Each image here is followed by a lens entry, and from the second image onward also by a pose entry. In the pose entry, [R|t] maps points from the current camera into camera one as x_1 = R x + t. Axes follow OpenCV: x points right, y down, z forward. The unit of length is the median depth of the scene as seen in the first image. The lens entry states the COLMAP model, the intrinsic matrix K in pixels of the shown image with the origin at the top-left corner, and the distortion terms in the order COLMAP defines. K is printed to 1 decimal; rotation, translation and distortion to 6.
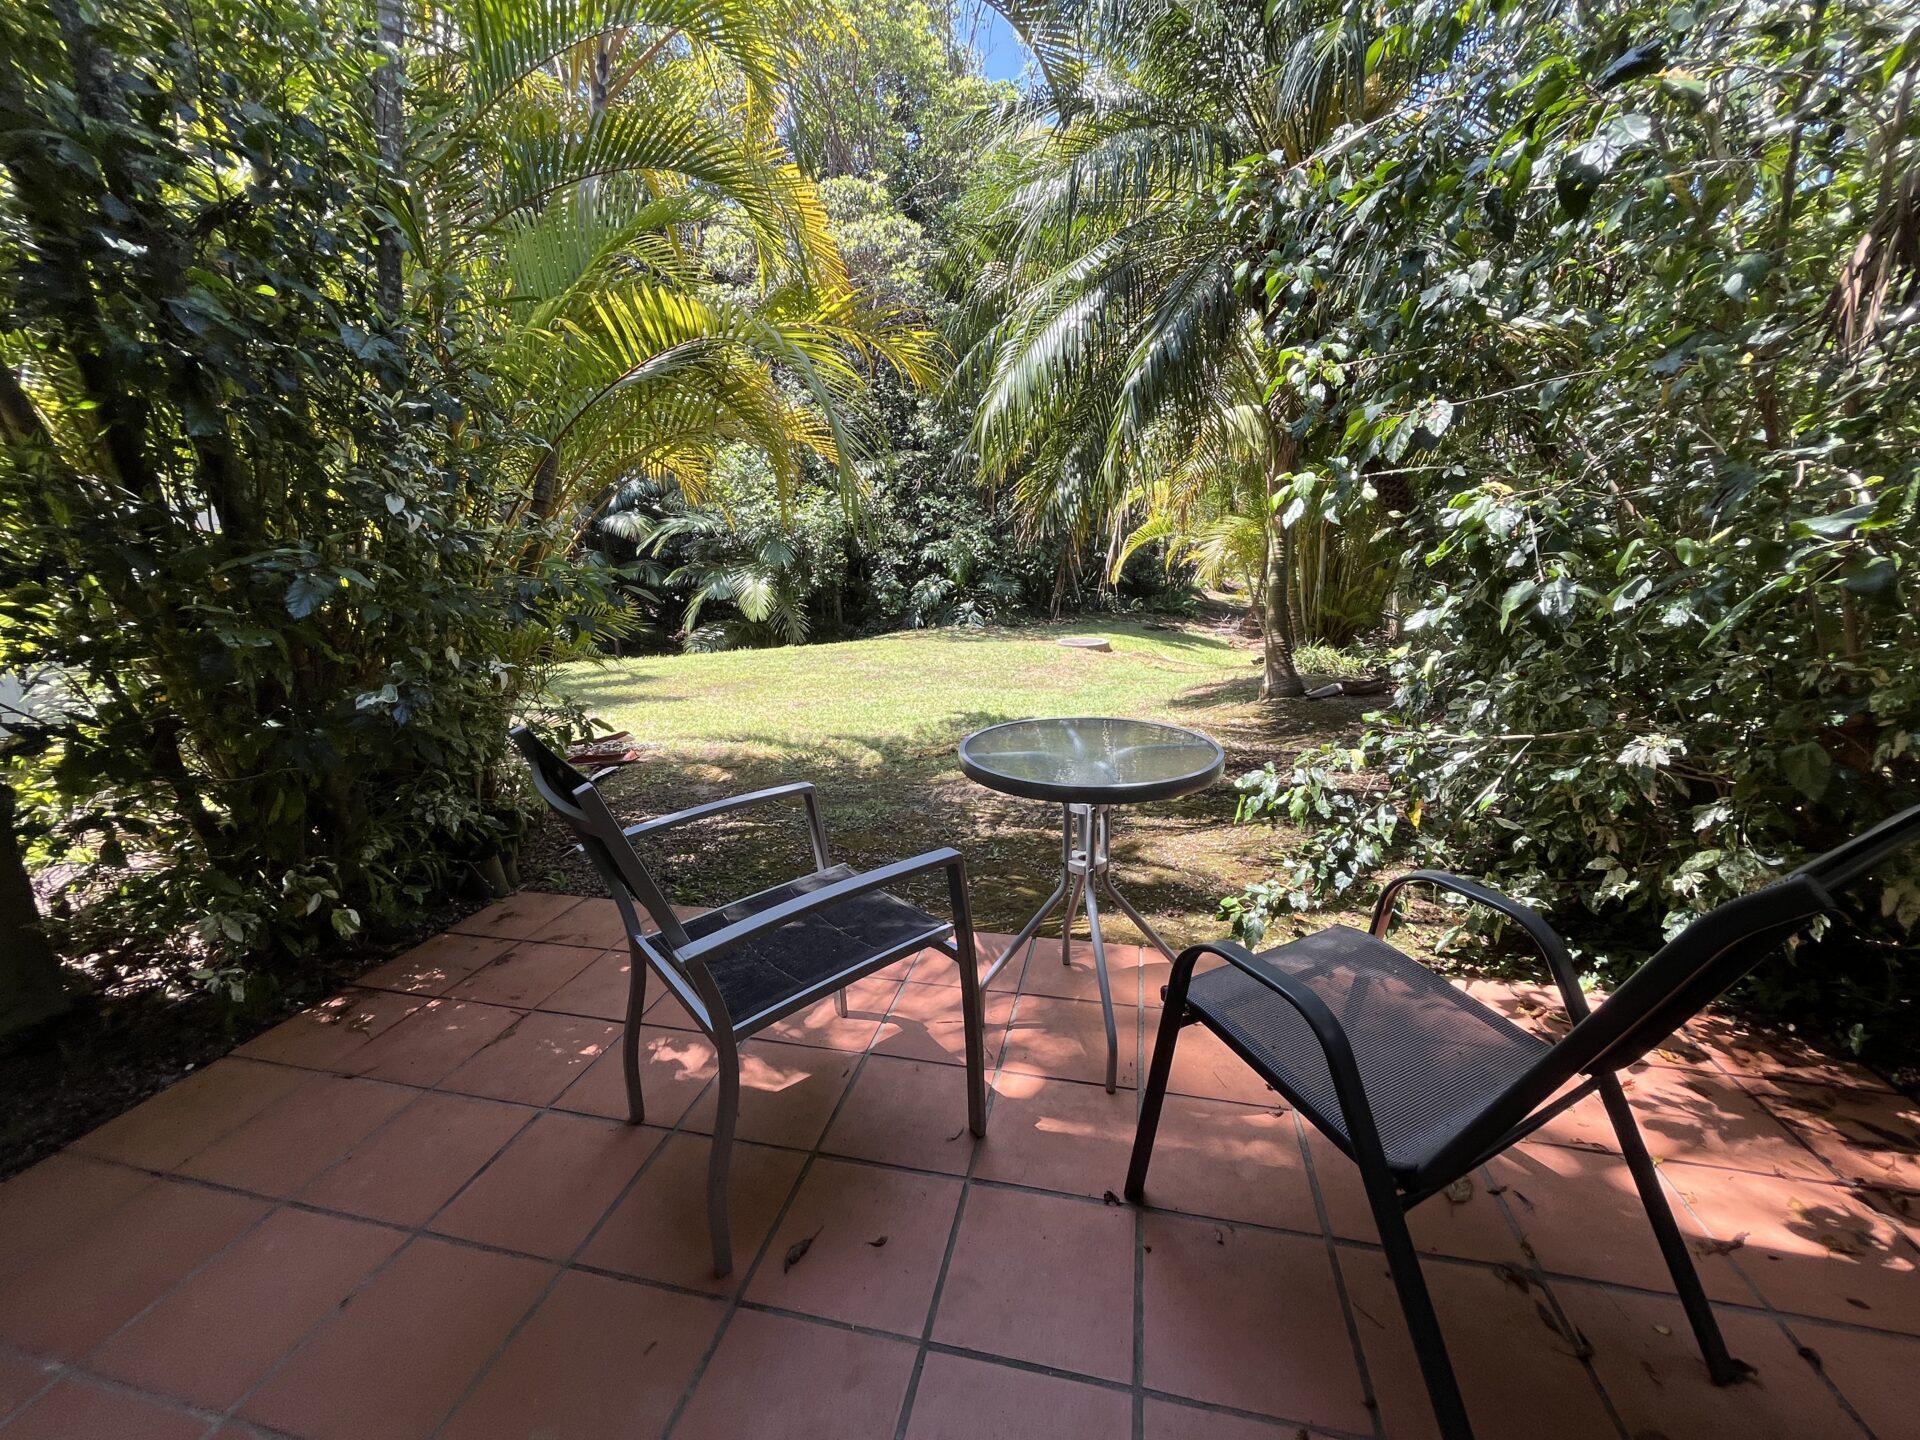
lens RADIAL K [[774.3, 0, 953.7], [0, 774.3, 722.8], [0, 0, 1]] dist [-0.002911, -0.000591]
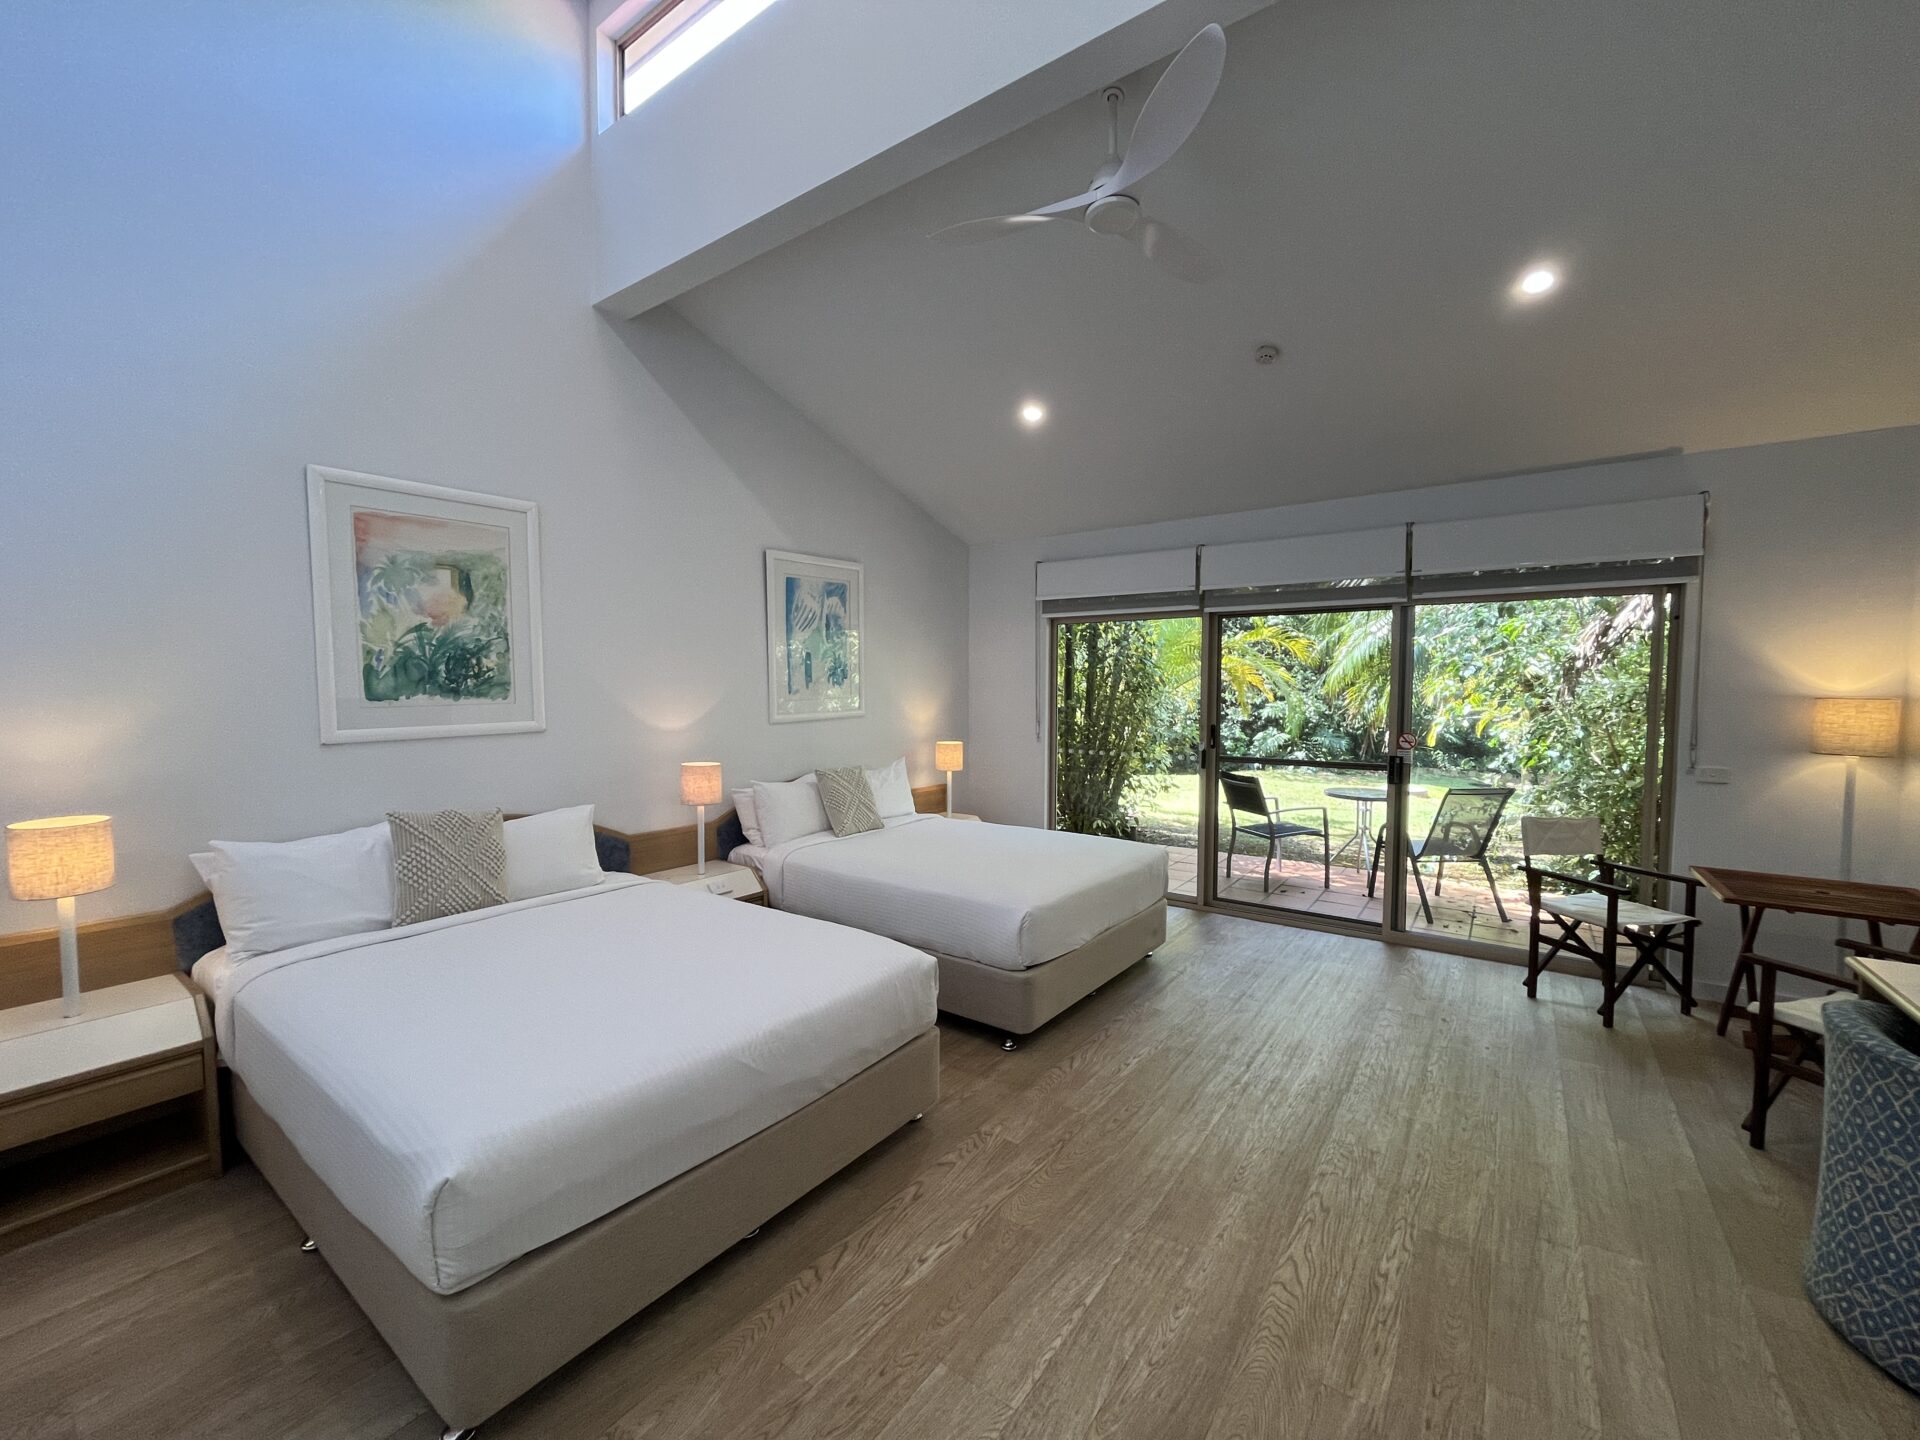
lens RADIAL K [[771.1, 0, 959.4], [0, 771.1, 722.4], [0, 0, 1]] dist [-0.002685, 0.000099]
pose [[0.925300, 0.046370, -0.376390, -0.024239], [-0.113509, 0.980860, -0.158205, 0.056006], [0.361850, 0.189111, 0.912854, -0.340508]]
